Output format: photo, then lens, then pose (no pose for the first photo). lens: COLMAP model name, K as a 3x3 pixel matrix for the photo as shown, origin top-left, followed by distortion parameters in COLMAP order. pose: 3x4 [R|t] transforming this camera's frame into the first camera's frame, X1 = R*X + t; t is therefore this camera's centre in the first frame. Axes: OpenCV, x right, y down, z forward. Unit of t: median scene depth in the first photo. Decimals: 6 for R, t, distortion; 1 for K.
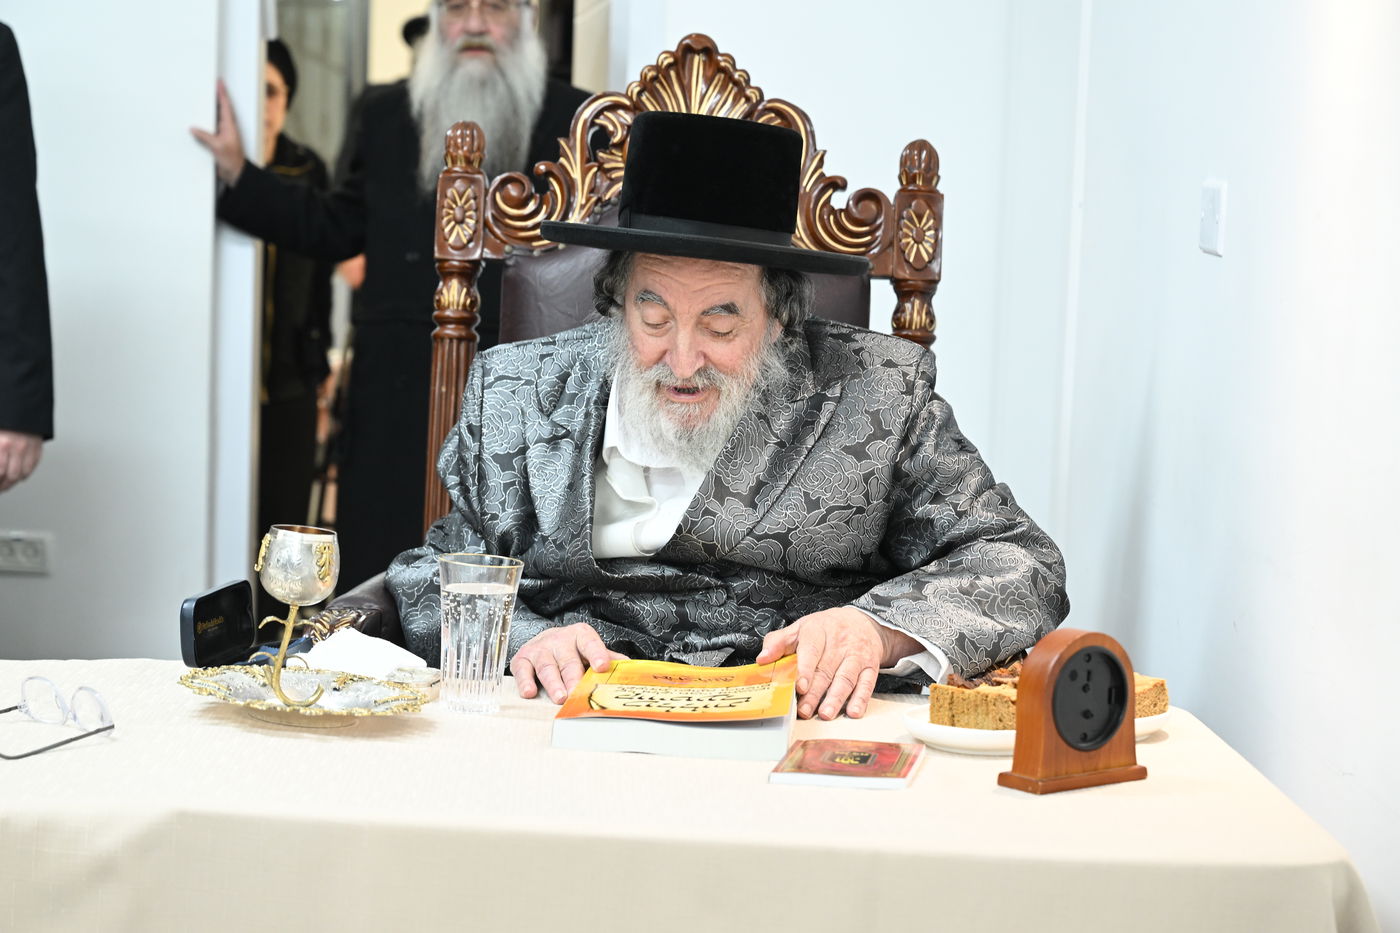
lens RADIAL K [[2778.1, 0, 700.0], [0, 2778.1, 466.5], [0, 0, 1]] dist [0.007678, 0.185643]
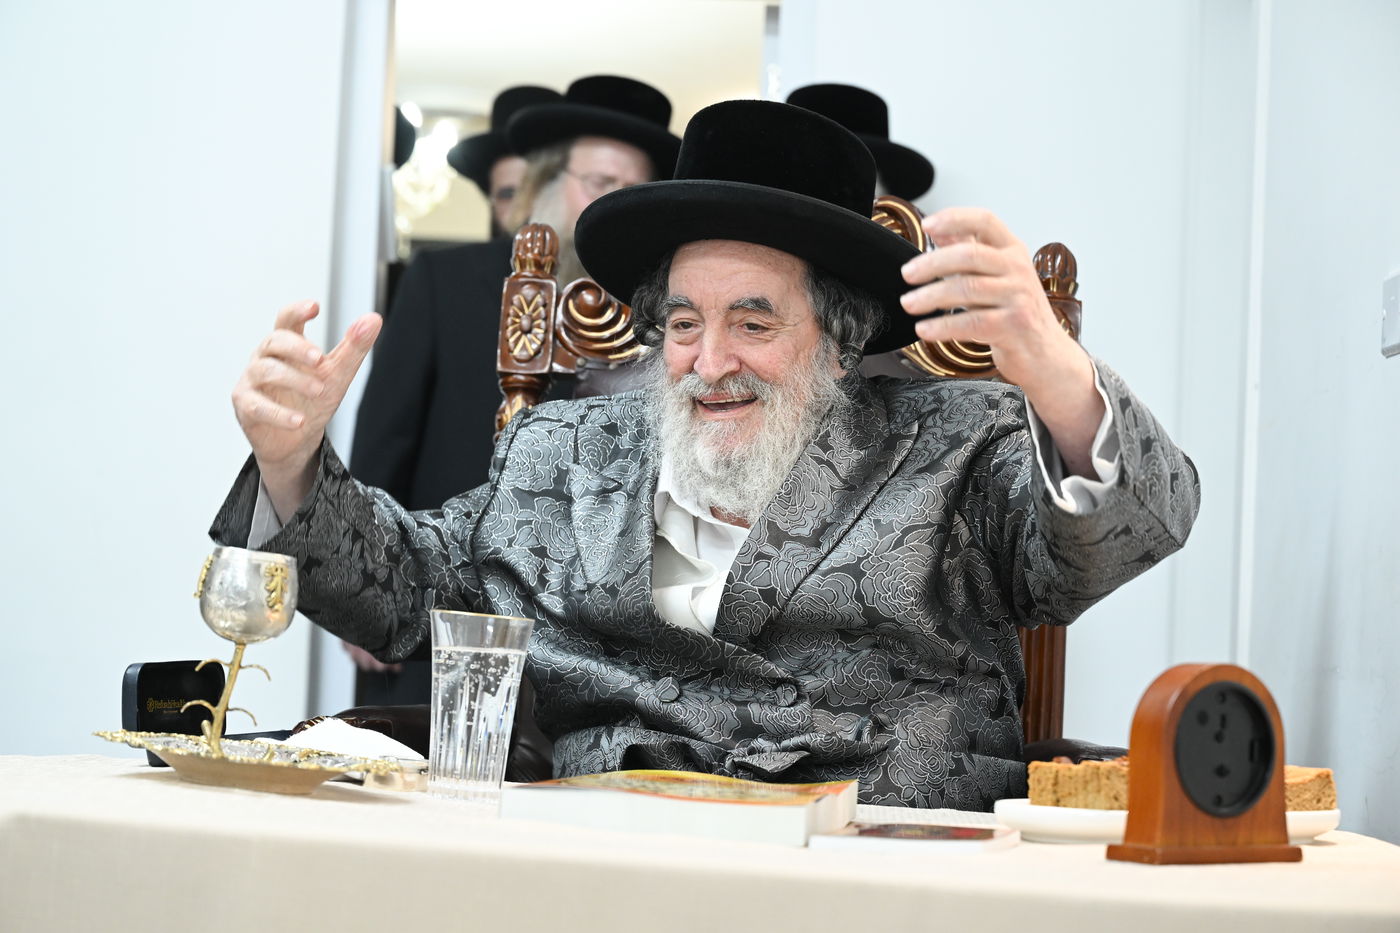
lens RADIAL K [[2778.1, 0, 700.0], [0, 2778.1, 466.5], [0, 0, 1]] dist [0.007678, 0.185643]
pose [[0.996809, 0.003997, -0.079725, 0.038501], [-0.016189, 0.988115, -0.152863, 0.087649], [0.078166, 0.153666, 0.985026, 0.144739]]
